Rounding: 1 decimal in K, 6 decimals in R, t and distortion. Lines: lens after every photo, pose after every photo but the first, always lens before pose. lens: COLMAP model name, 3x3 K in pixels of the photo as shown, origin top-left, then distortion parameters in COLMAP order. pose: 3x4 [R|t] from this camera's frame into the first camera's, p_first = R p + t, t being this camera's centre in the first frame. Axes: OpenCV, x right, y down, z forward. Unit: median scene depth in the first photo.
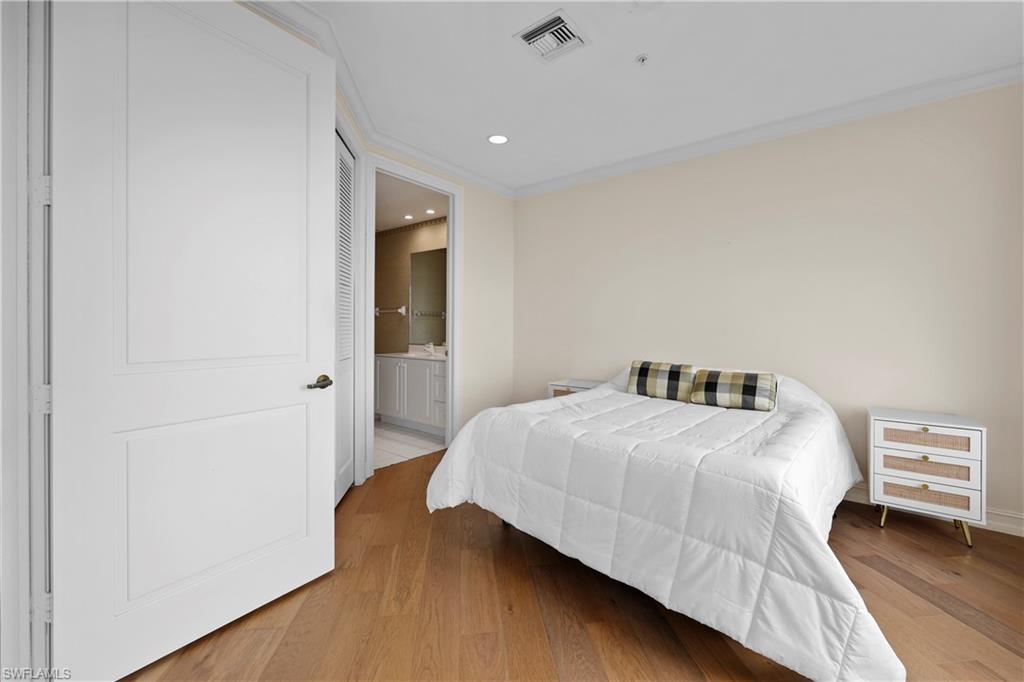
lens RADIAL K [[415.7, 0, 512.1], [0, 415.7, 330.2], [0, 0, 1]] dist [0.001857, 0.000276]
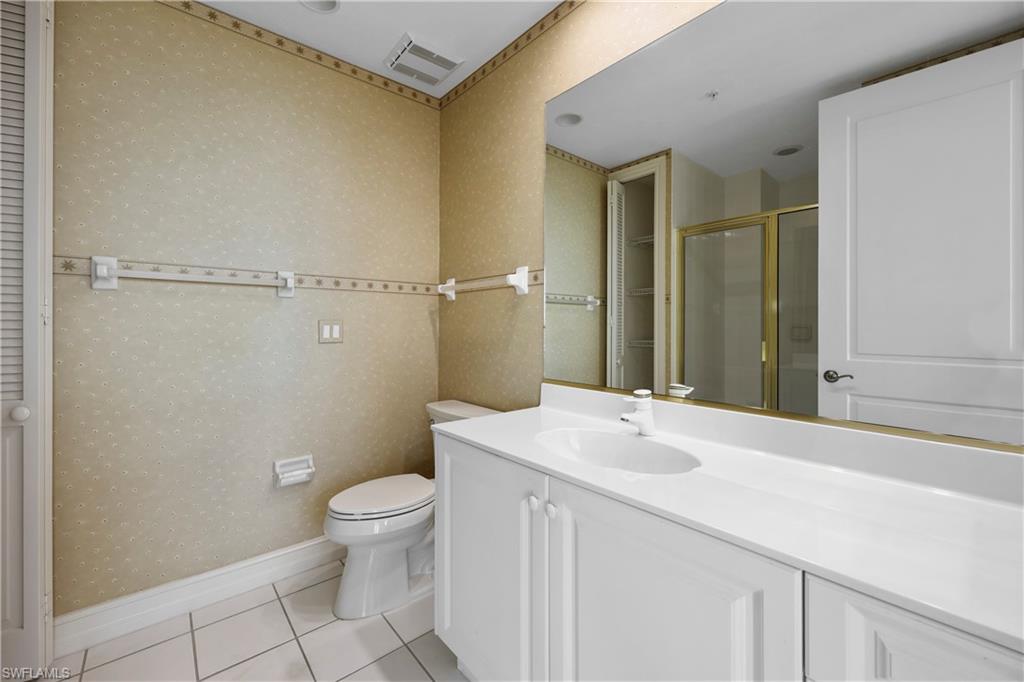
lens RADIAL K [[415.7, 0, 512.1], [0, 415.7, 330.2], [0, 0, 1]] dist [0.001857, 0.000276]
pose [[0.981354, 0.000447, -0.192206, -0.205355], [-0.000484, 1.000000, -0.000148, -0.006132], [0.192206, 0.000238, 0.981355, 0.667534]]
